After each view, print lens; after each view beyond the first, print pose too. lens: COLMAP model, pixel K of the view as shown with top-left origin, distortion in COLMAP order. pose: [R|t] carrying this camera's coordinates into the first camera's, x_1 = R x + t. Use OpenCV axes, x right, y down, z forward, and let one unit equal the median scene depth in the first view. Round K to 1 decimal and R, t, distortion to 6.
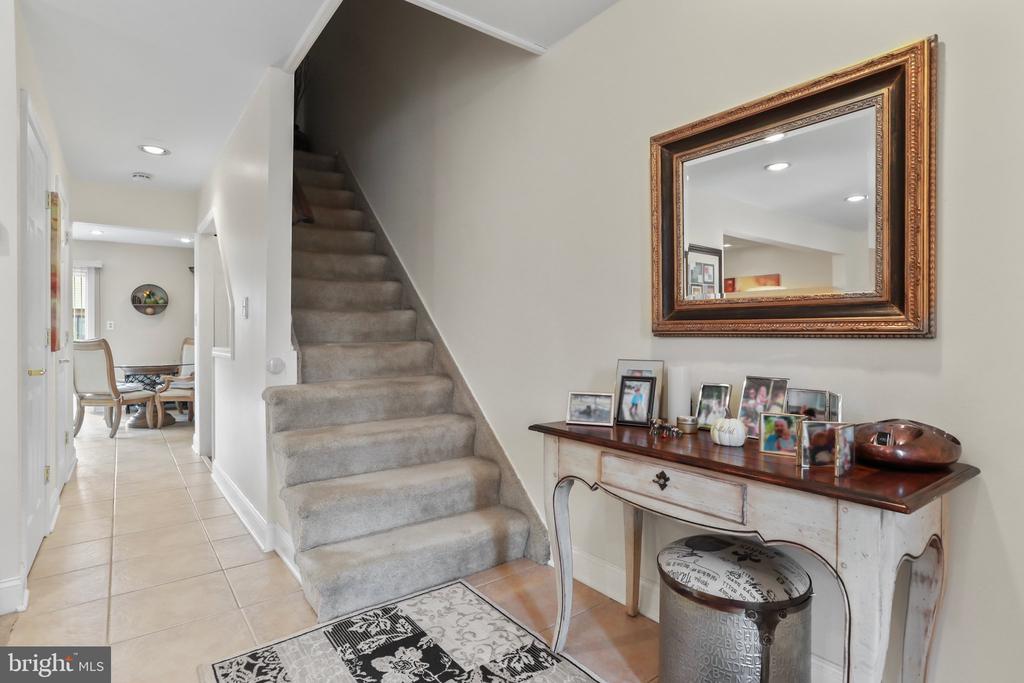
lens RADIAL K [[522.5, 0, 507.9], [0, 522.5, 336.6], [0, 0, 1]] dist [-0.003976, -0.000242]
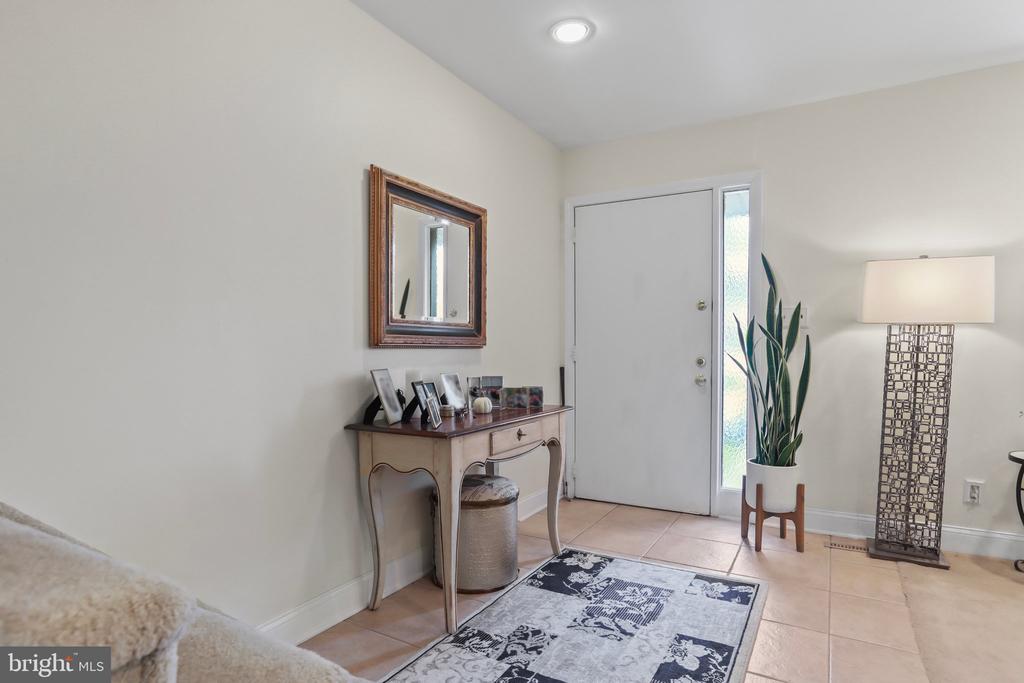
lens RADIAL K [[564.8, 0, 506.3], [0, 564.8, 368.7], [0, 0, 1]] dist [0.018975, 0.000477]
pose [[-0.376437, -0.035843, 0.925749, -1.099848], [0.003230, 0.999194, 0.040000, -0.004458], [-0.926437, 0.018048, -0.376018, 1.404595]]
